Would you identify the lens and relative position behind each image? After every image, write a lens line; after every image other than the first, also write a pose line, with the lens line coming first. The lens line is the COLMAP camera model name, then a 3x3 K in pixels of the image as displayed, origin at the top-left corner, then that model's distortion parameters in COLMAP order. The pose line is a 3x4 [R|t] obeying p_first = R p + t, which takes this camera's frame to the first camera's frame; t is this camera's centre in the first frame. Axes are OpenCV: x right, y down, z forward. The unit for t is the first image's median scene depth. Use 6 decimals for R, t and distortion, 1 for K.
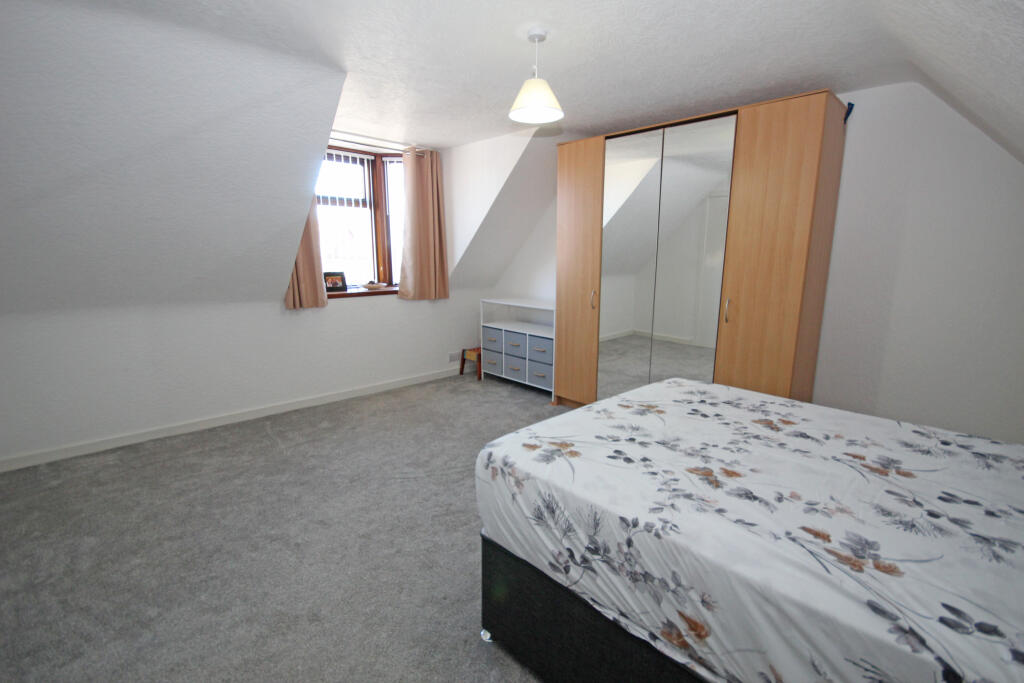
lens RADIAL K [[471.2, 0, 513.0], [0, 471.2, 339.3], [0, 0, 1]] dist [-0.001516, -0.005030]
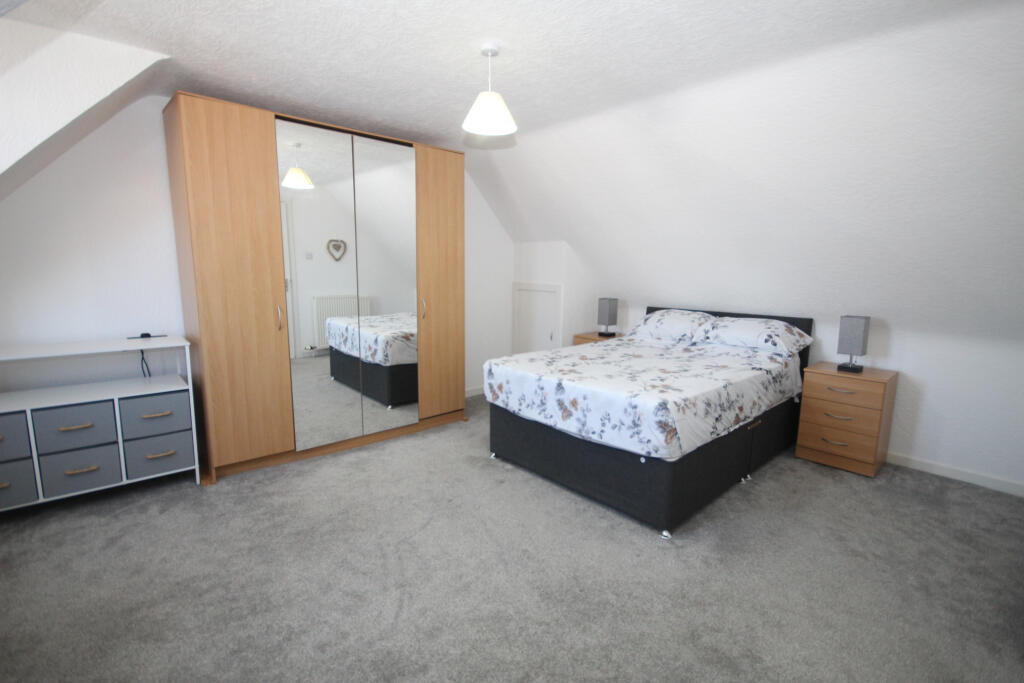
lens RADIAL K [[471.2, 0, 513.1], [0, 471.2, 343.0], [0, 0, 1]] dist [-0.001516, -0.005030]
pose [[0.043147, -0.150732, 0.987633, -0.641669], [0.176360, 0.974178, 0.140974, -0.092420], [-0.983380, 0.168097, 0.068616, 0.613359]]
